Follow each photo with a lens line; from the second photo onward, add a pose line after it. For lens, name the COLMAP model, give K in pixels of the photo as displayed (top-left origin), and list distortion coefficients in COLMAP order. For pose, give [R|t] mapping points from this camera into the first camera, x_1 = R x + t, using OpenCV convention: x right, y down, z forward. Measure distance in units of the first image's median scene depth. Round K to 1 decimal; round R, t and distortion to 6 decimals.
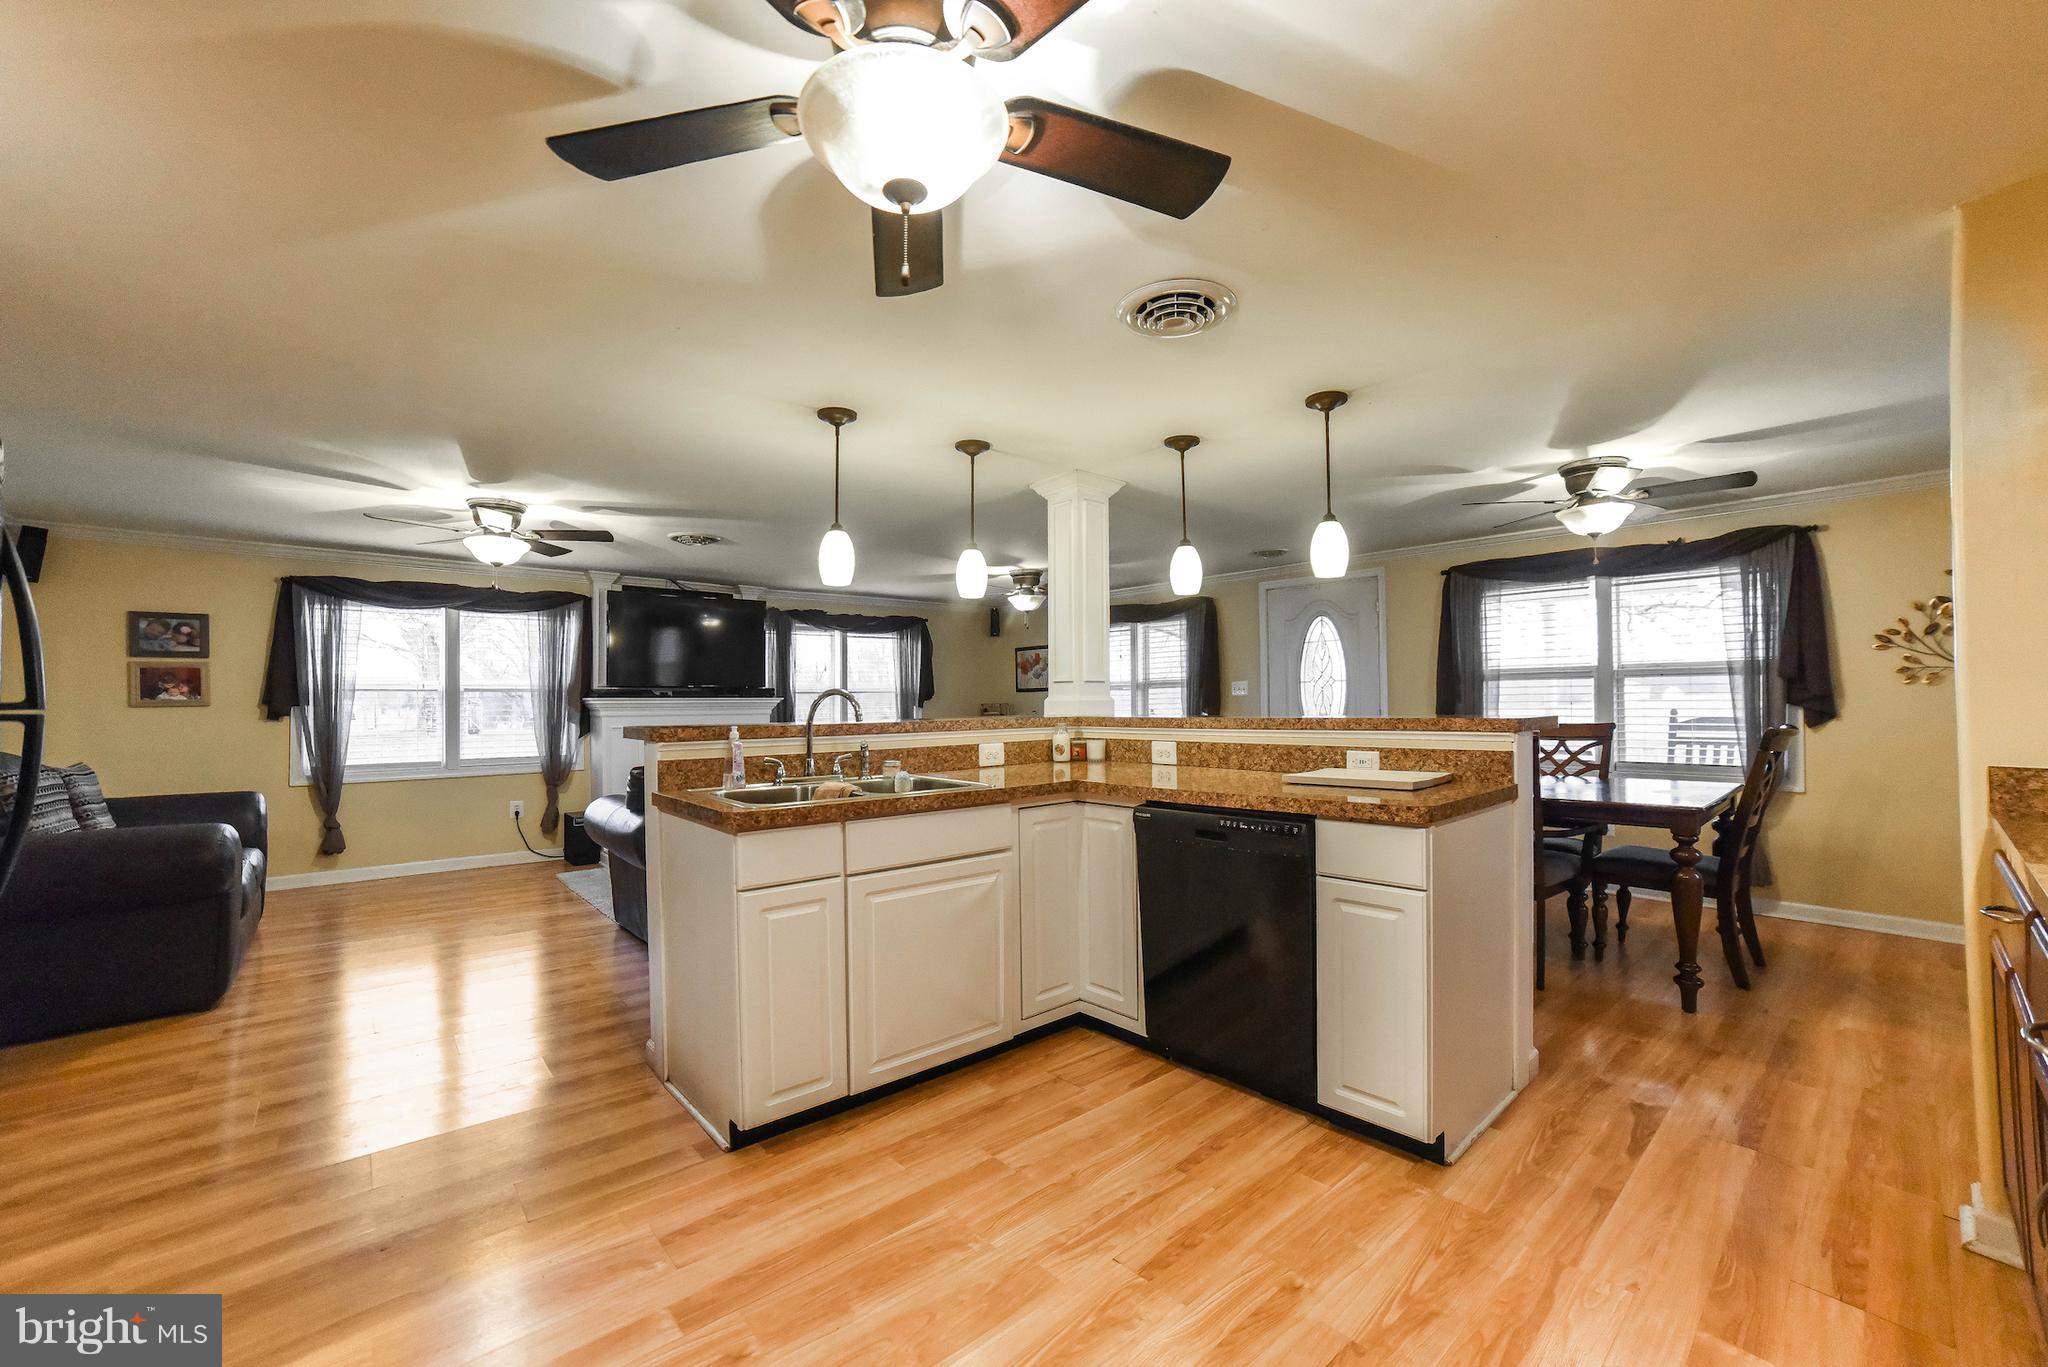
lens RADIAL K [[816.1, 0, 1029.8], [0, 816.1, 692.3], [0, 0, 1]] dist [-0.075649, 0.033920]
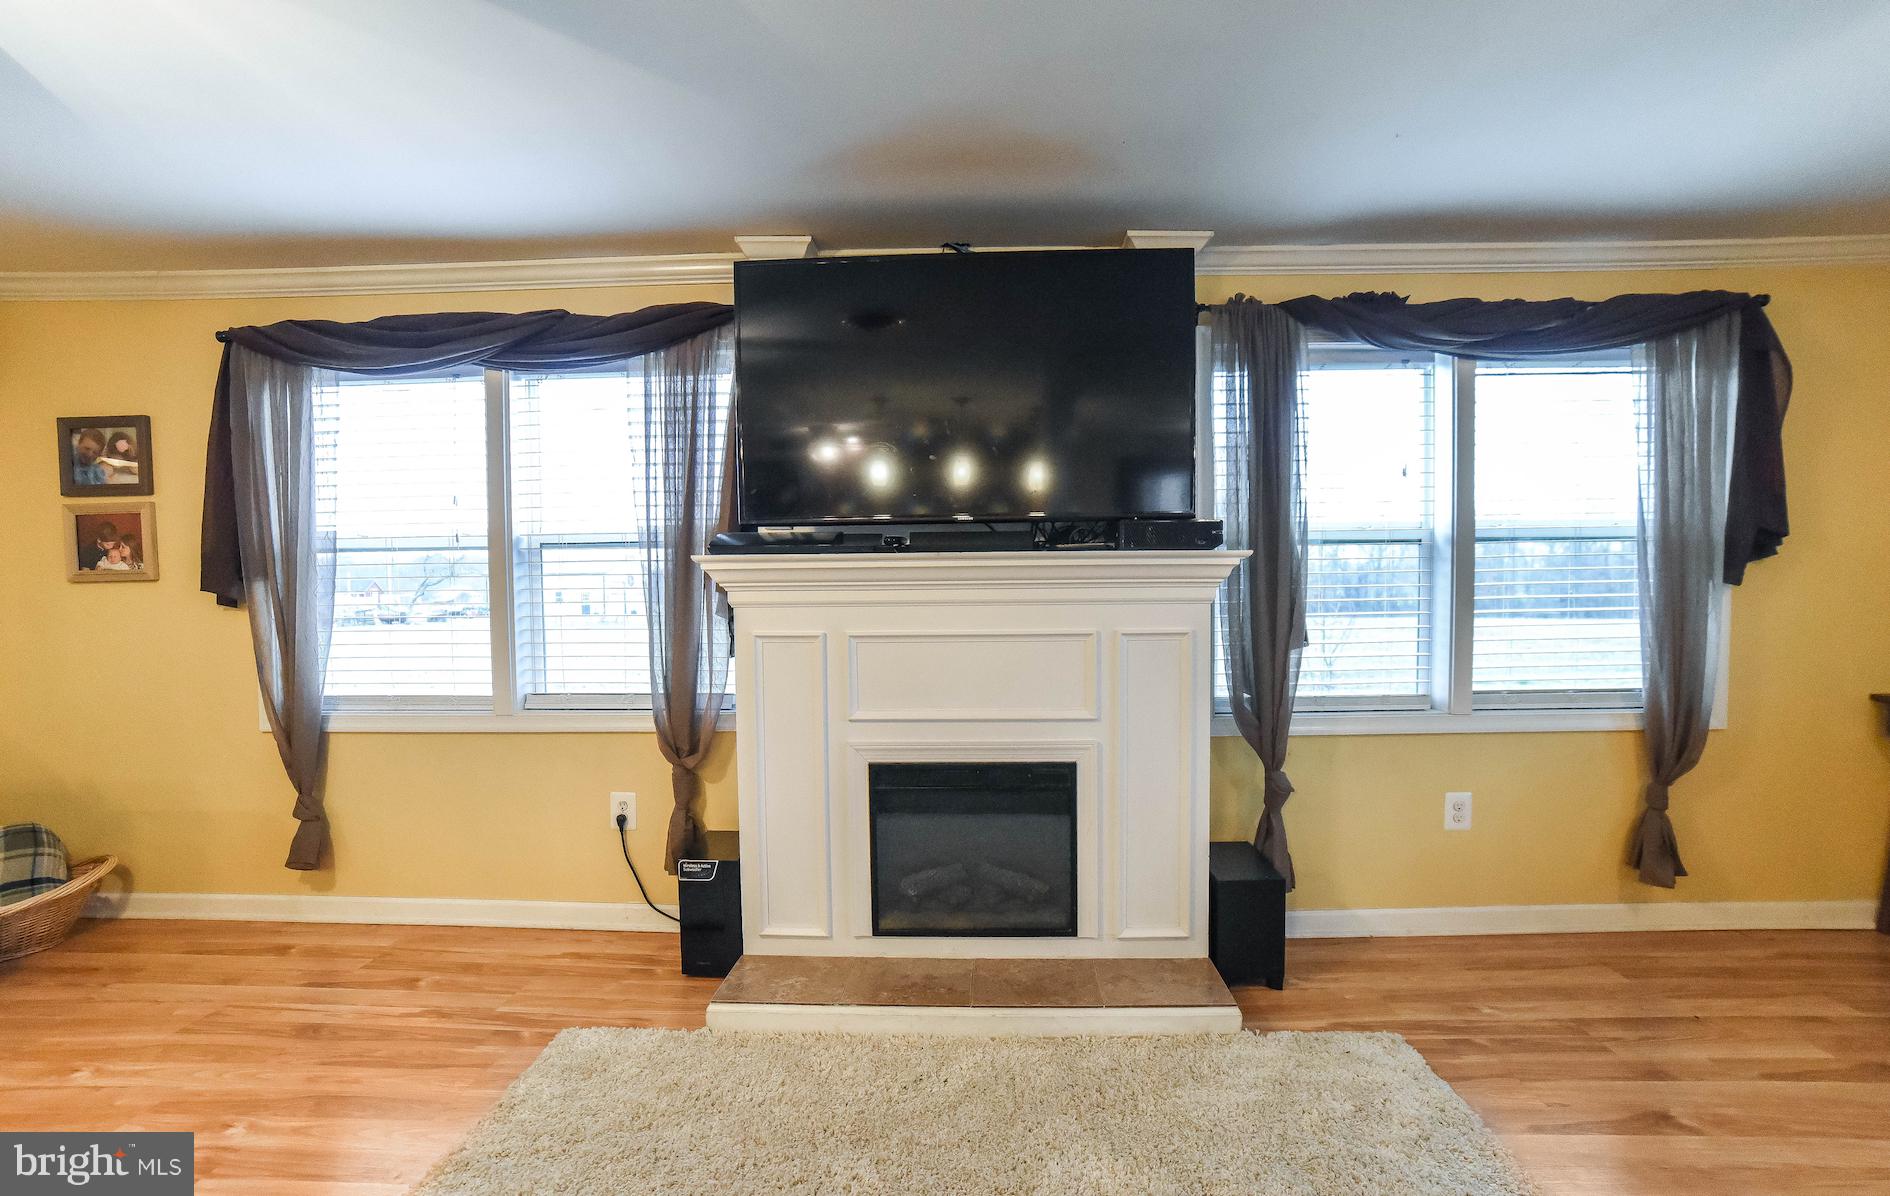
lens RADIAL K [[861.9, 0, 961.6], [0, 861.9, 628.3], [0, 0, 1]] dist [-0.081773, 0.037684]
pose [[0.727883, 0.027319, -0.685157, -0.205063], [0.011063, 0.998608, 0.051570, 0.025292], [0.685612, -0.045117, 0.726567, 0.886886]]
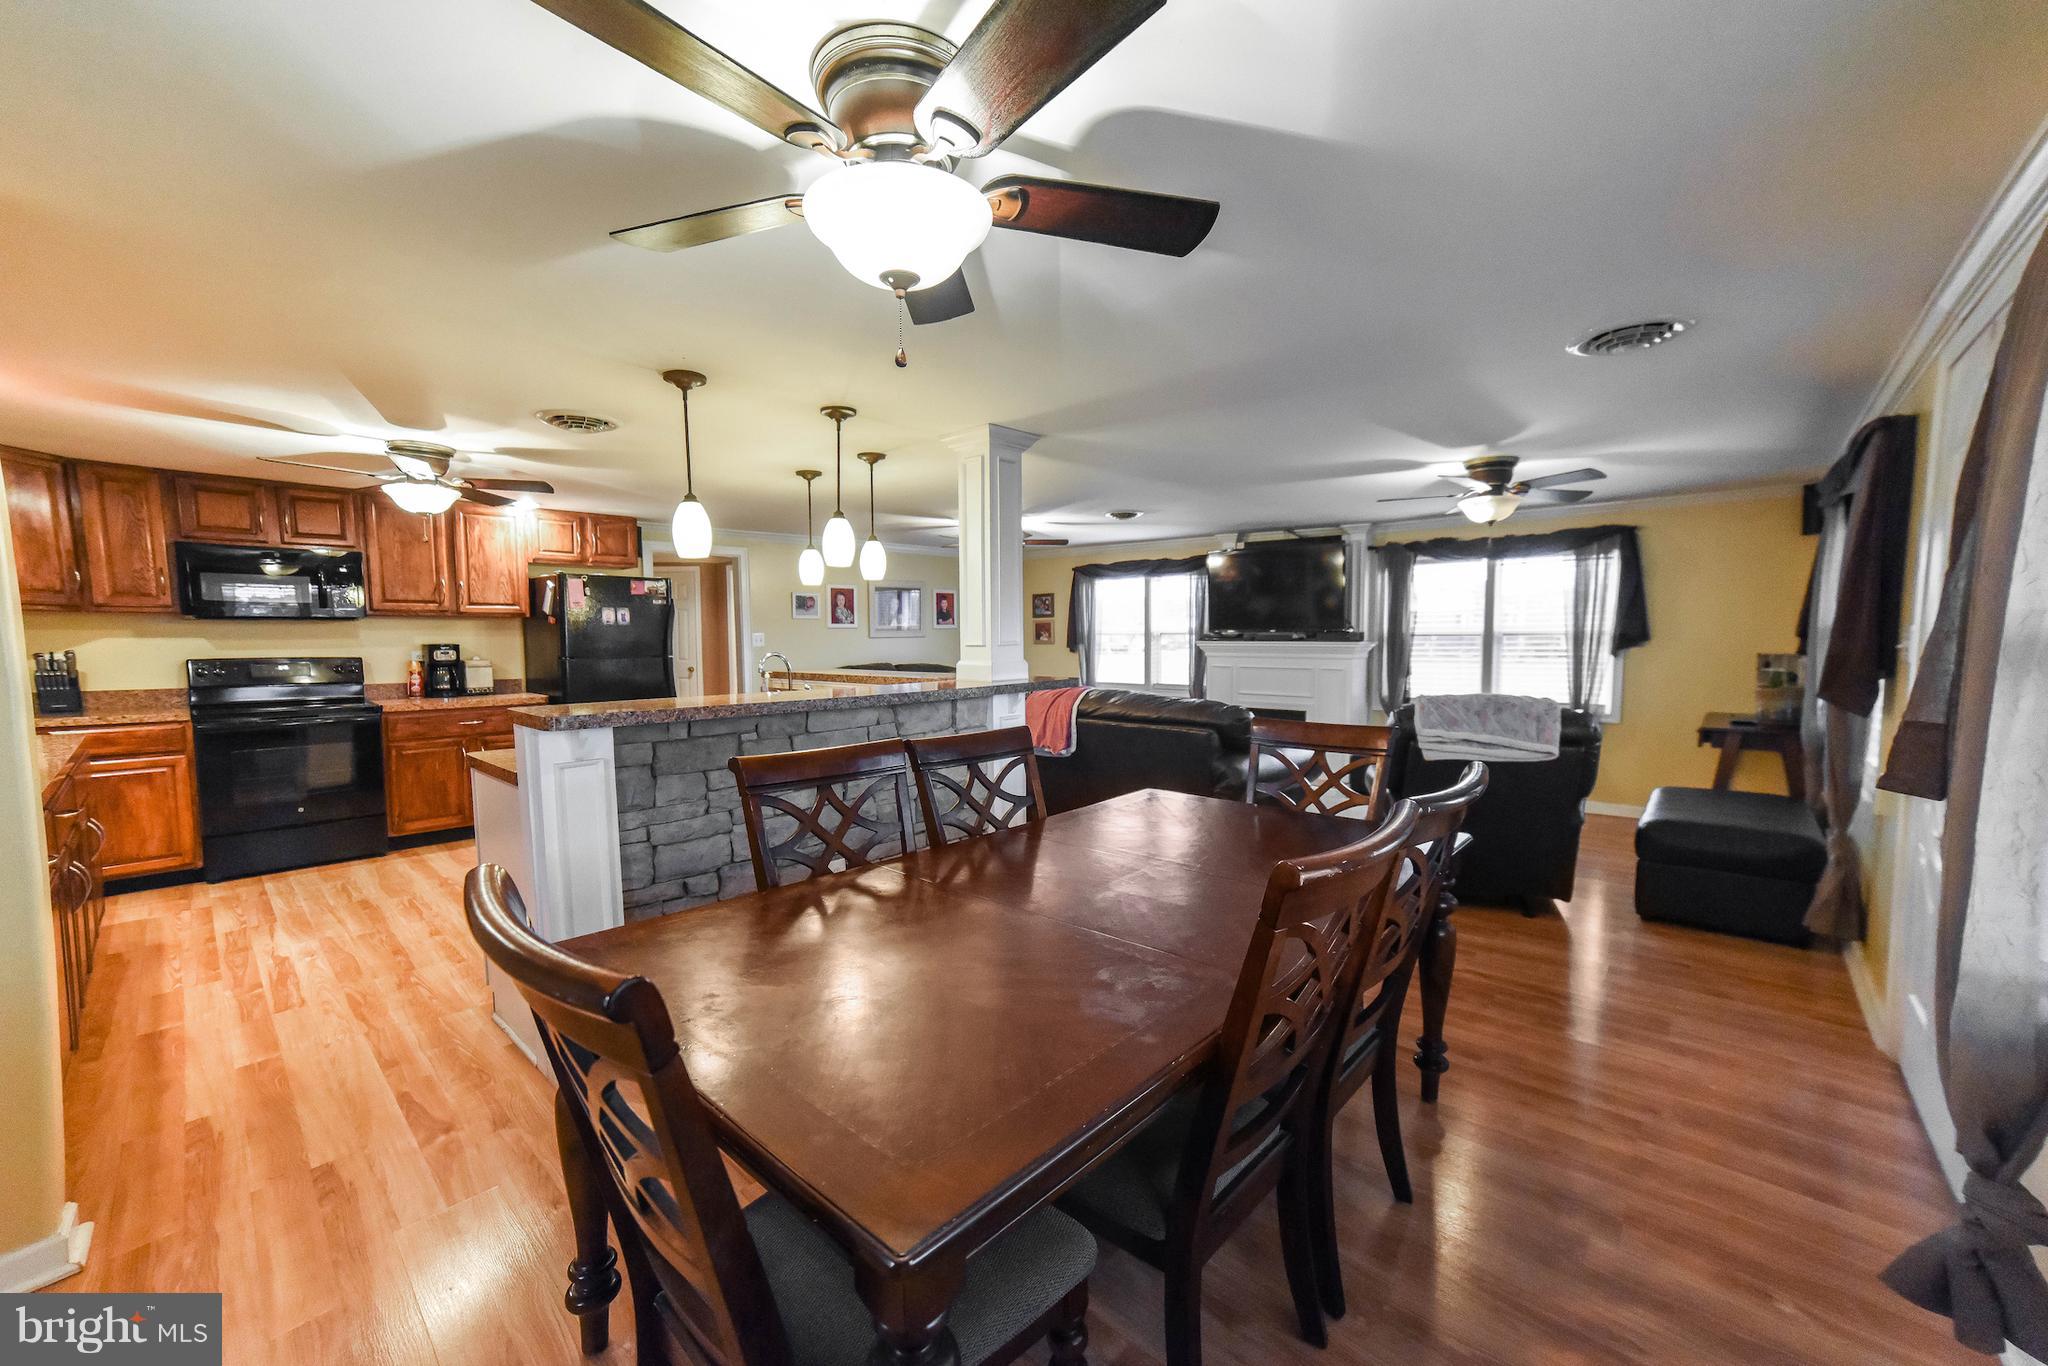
lens RADIAL K [[805.5, 0, 1033.0], [0, 805.5, 694.3], [0, 0, 1]] dist [-0.064701, 0.038113]
pose [[0.111488, 0.084472, -0.990169, 0.739826], [0.016465, 0.996087, 0.086830, -0.026012], [0.993629, -0.025983, 0.109661, 0.683496]]
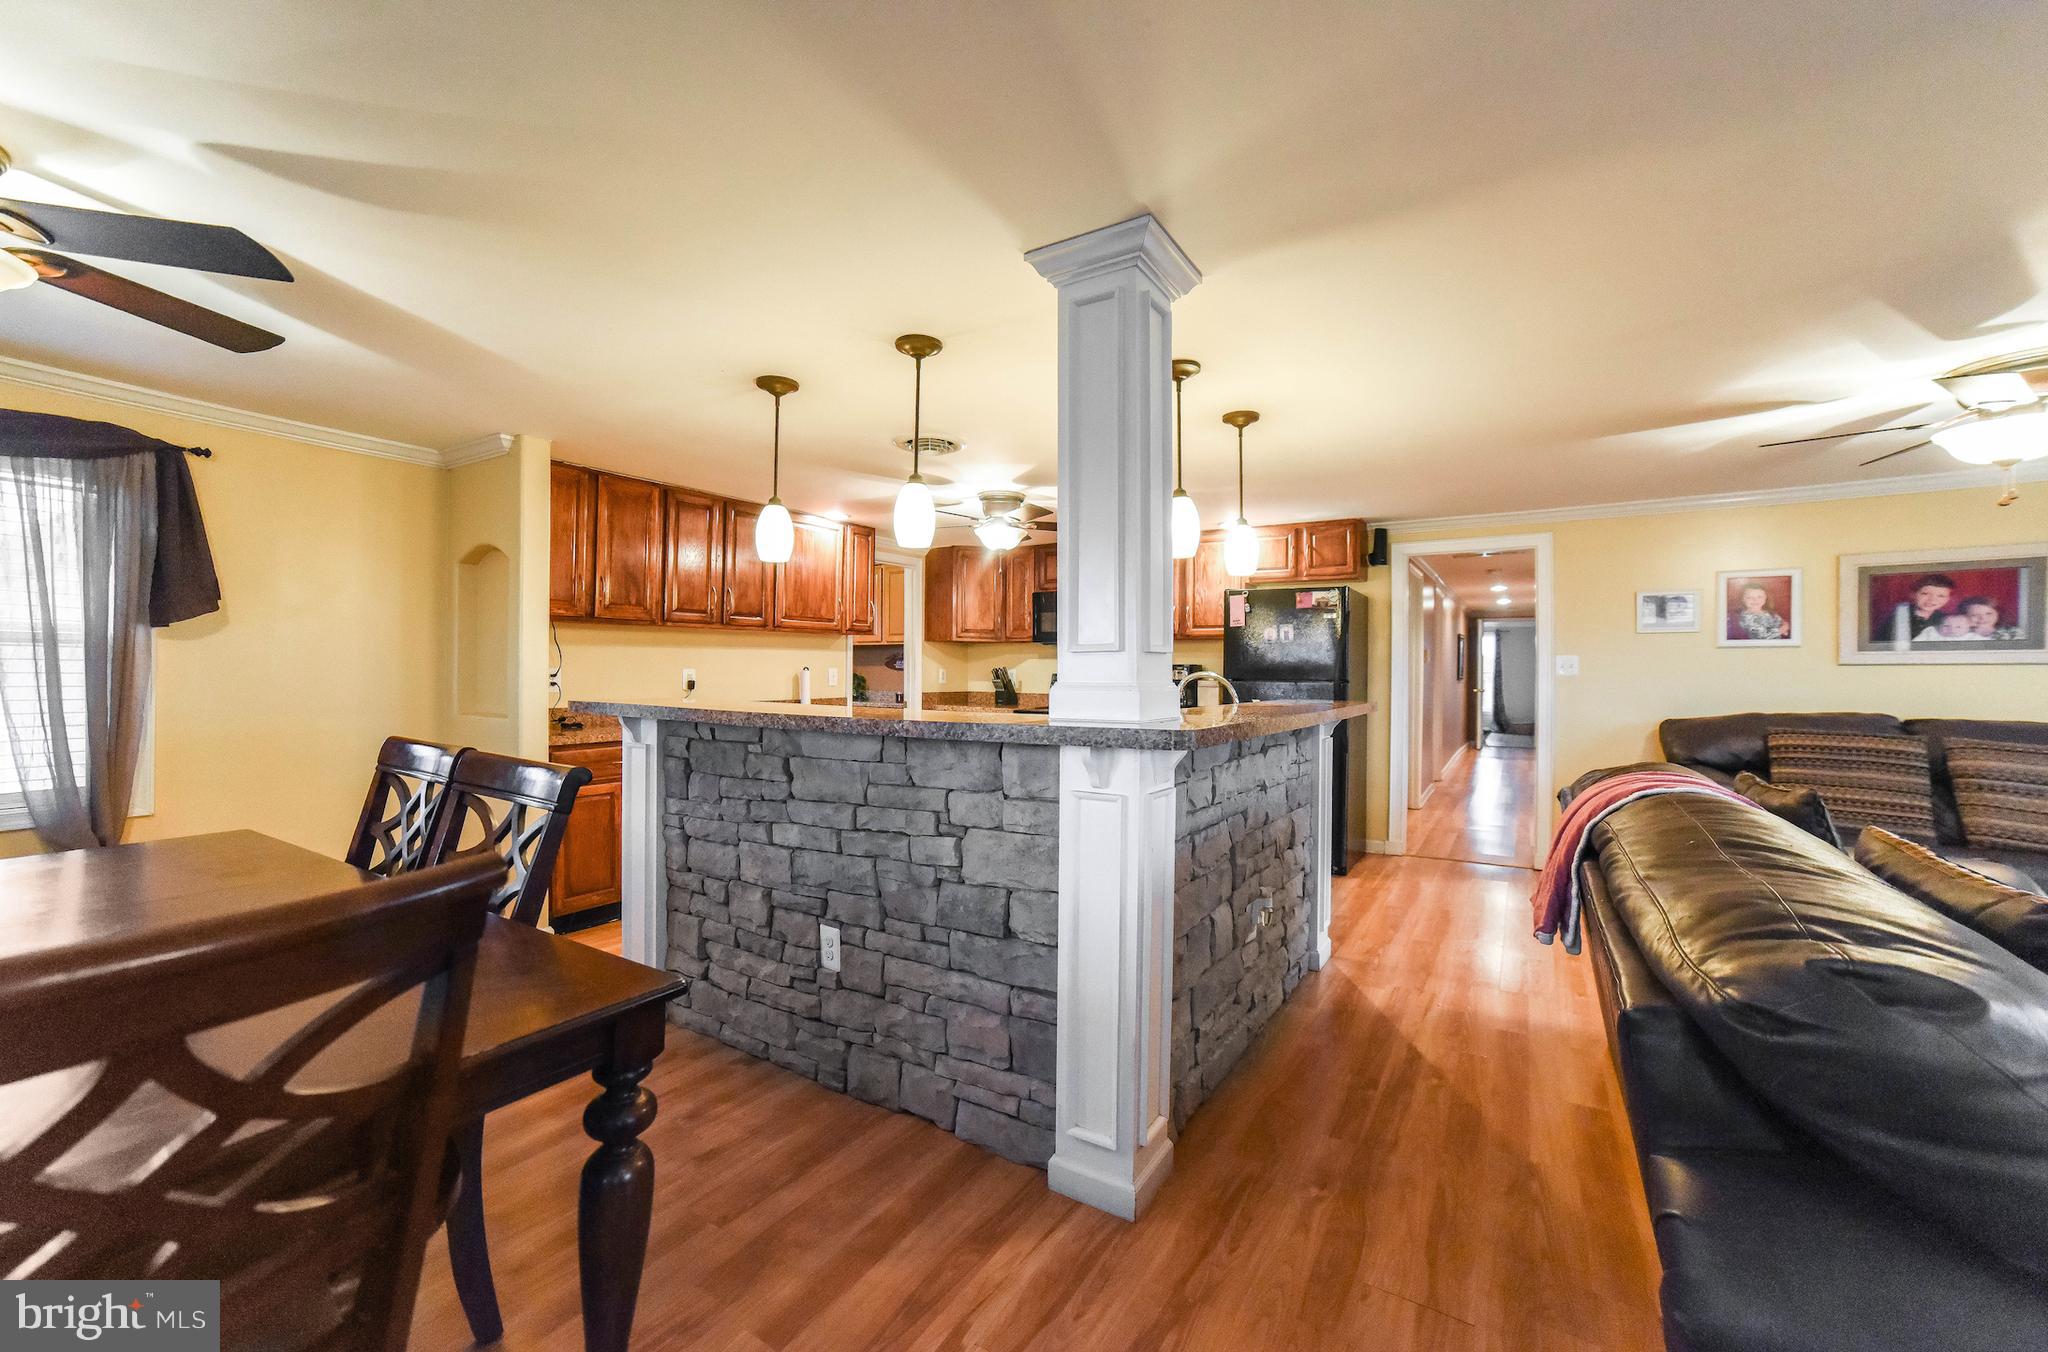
lens RADIAL K [[808.6, 0, 1041.4], [0, 808.6, 673.9], [0, 0, 1]] dist [-0.064395, 0.038242]
pose [[-0.953829, 0.004645, -0.300313, 0.185990], [0.007075, 0.999950, -0.007004, 0.003914], [0.300265, -0.008805, -0.953815, 1.062844]]
